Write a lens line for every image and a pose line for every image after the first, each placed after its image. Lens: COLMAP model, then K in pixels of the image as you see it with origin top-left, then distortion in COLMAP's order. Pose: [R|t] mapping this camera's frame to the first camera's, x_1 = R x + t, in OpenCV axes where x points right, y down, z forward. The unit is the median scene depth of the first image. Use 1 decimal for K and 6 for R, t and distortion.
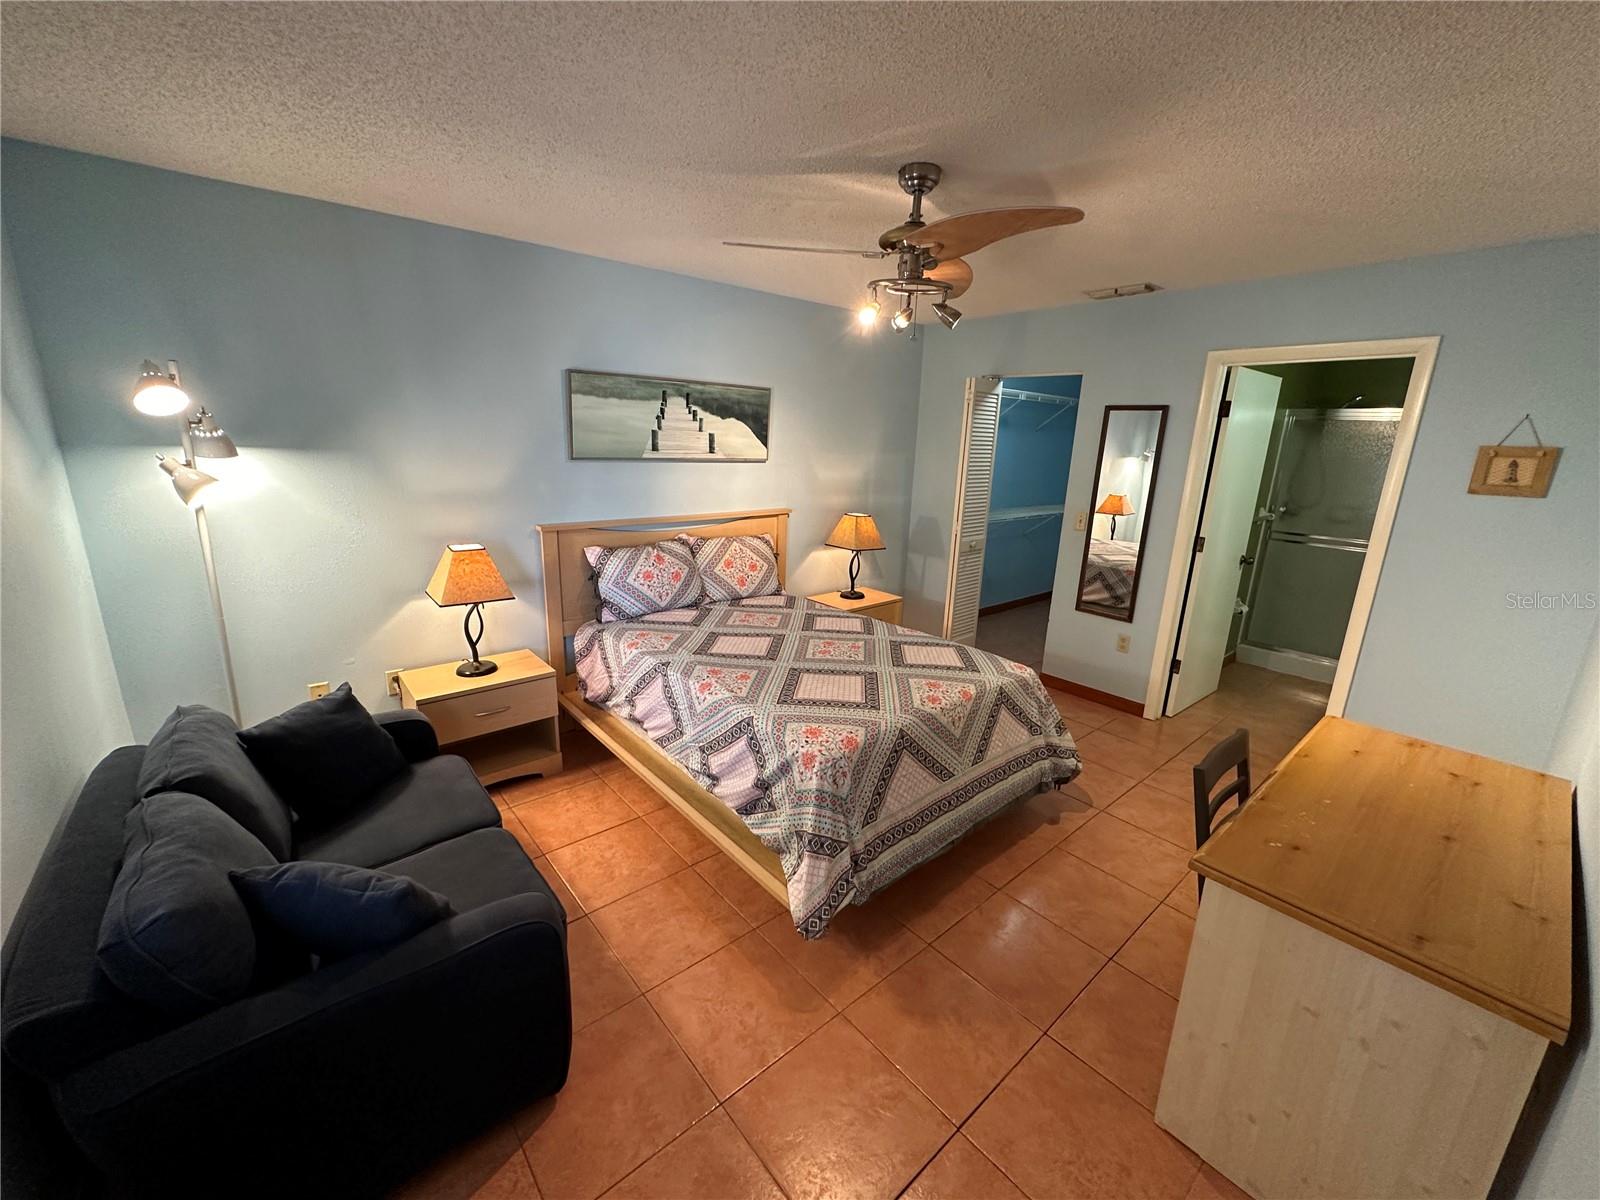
lens RADIAL K [[637.4, 0, 799.1], [0, 637.4, 597.2], [0, 0, 1]] dist [-0.002016, 0.000497]
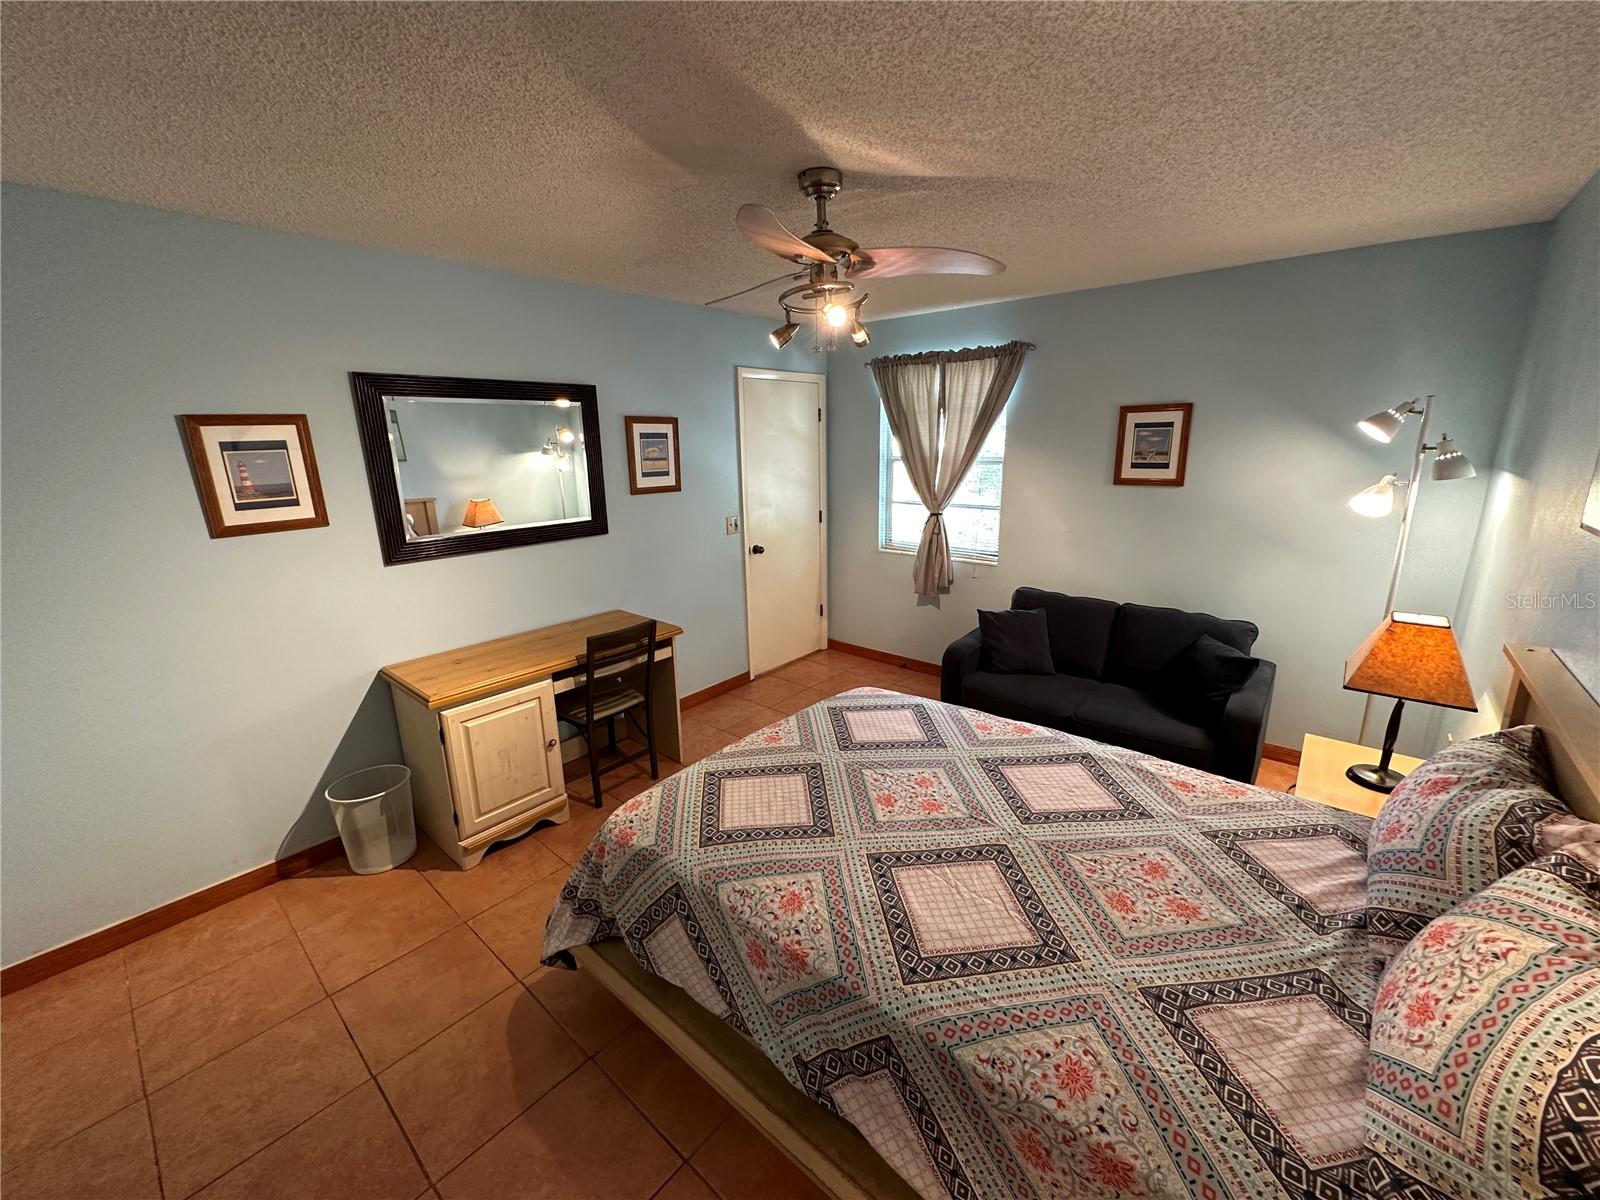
lens RADIAL K [[637.1, 0, 800.0], [0, 637.1, 600.0], [0, 0, 1]] dist [-0.000895, 0.000213]
pose [[-0.987267, 0.028832, -0.156436, 0.226141], [-0.049438, 0.879121, 0.474028, -0.330612], [0.151194, 0.475726, -0.866502, 1.239349]]
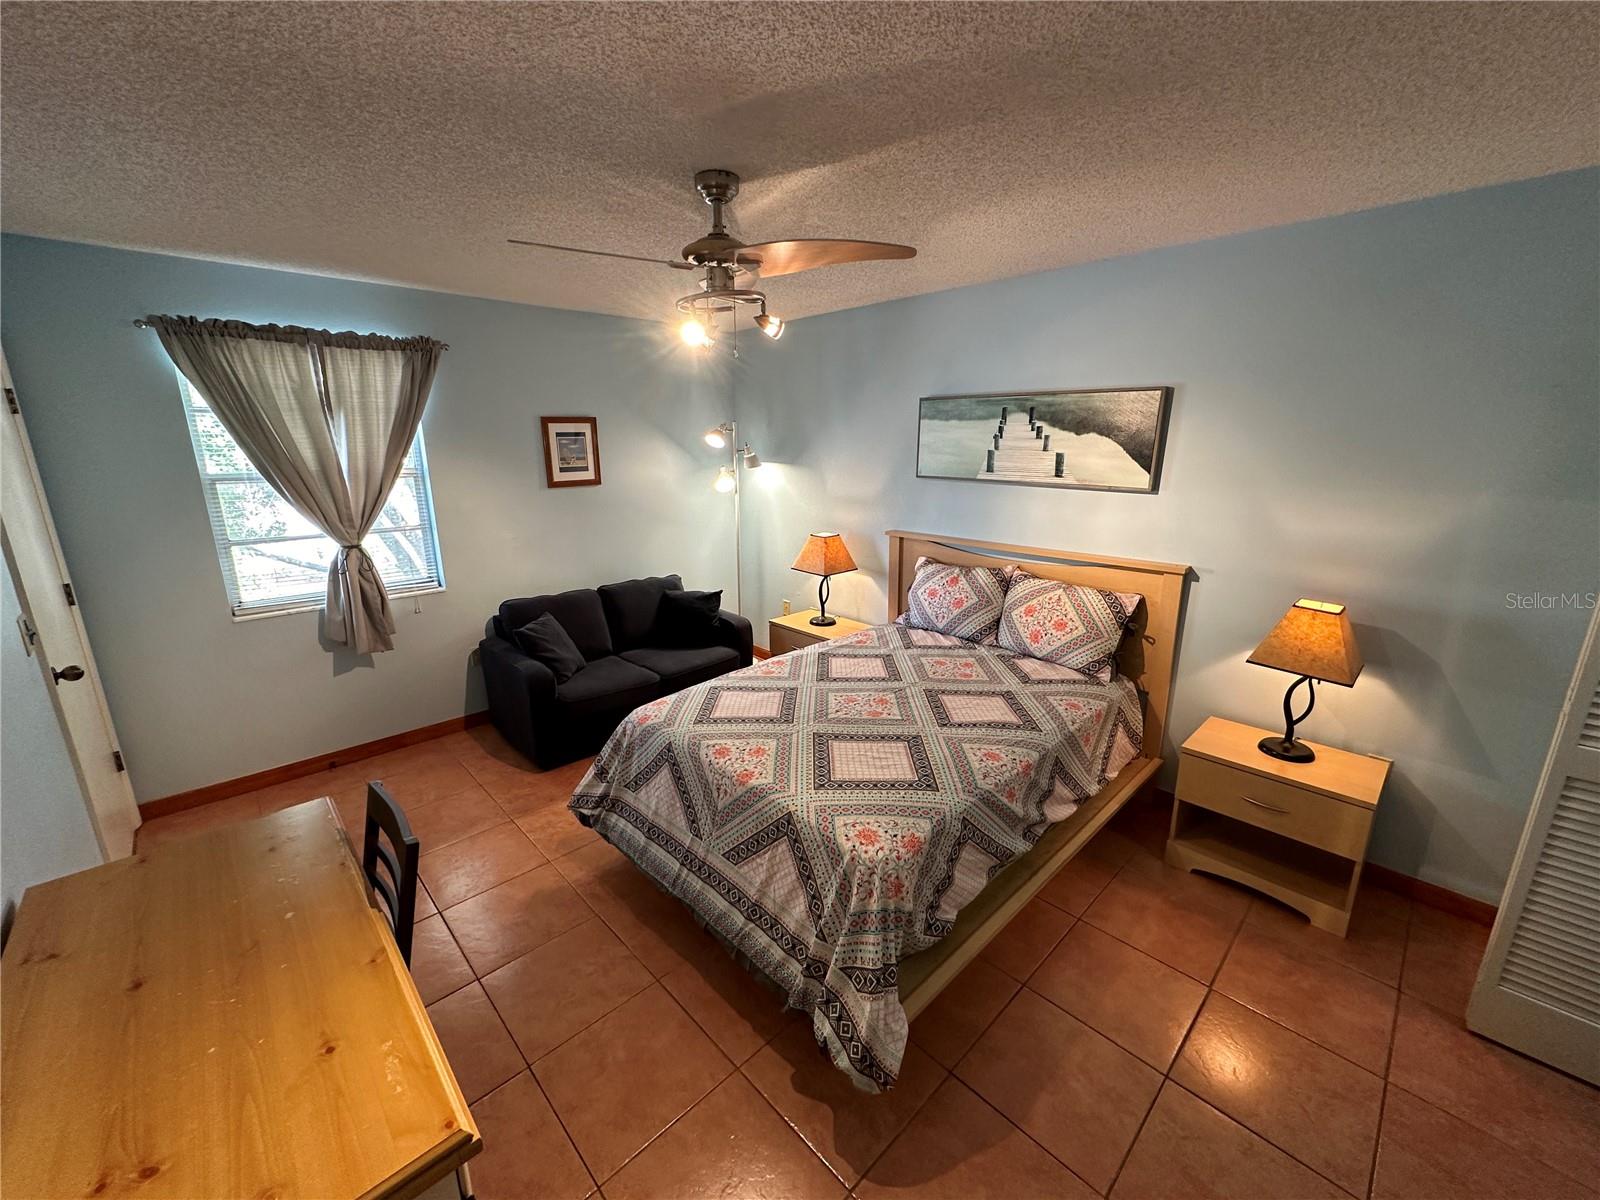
lens RADIAL K [[637.4, 0, 799.1], [0, 637.4, 597.2], [0, 0, 1]] dist [-0.002016, 0.000497]
pose [[0.057716, 0.215578, -0.974780, 0.733364], [-0.241080, 0.950520, 0.195939, -0.173644], [0.968788, 0.223691, 0.106831, 0.679892]]
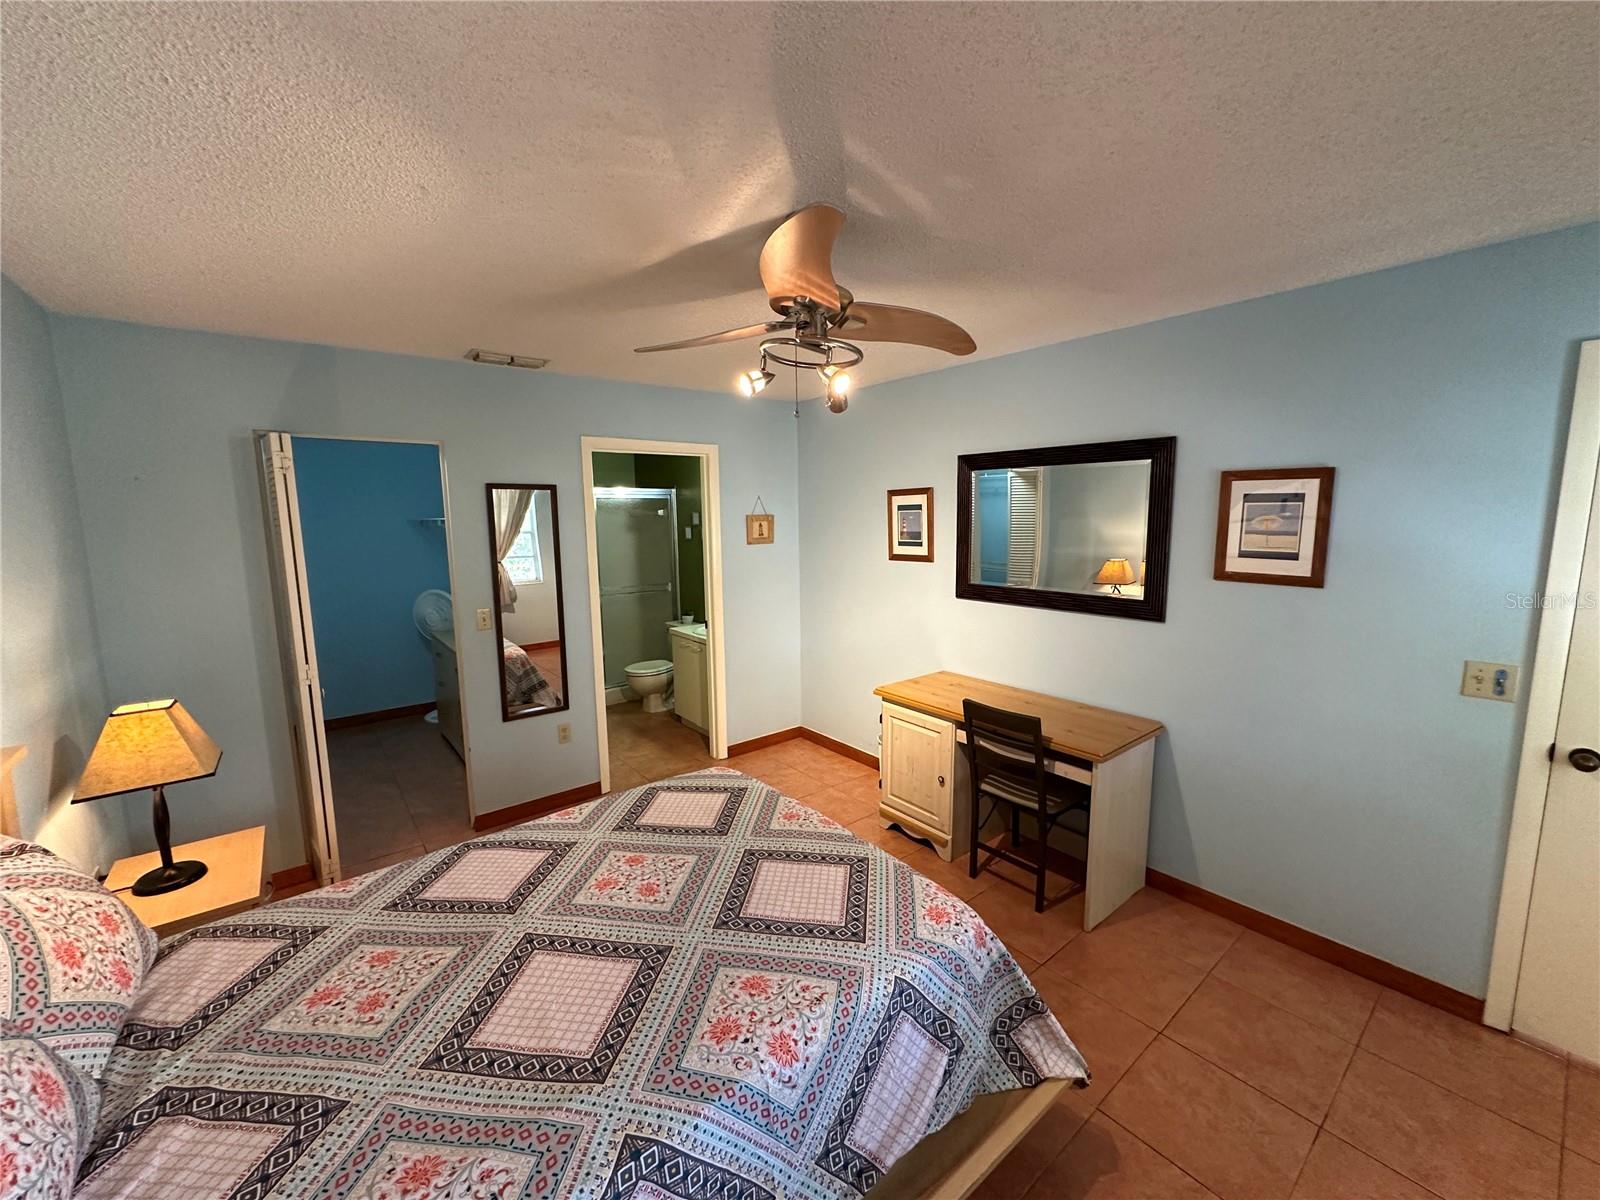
lens RADIAL K [[637.1, 0, 800.0], [0, 637.1, 600.0], [0, 0, 1]] dist [-0.000895, 0.000213]
pose [[0.031207, -0.167788, 0.985329, -0.421253], [0.260577, 0.953085, 0.154044, -0.192761], [-0.964949, 0.251947, 0.073464, 0.633726]]
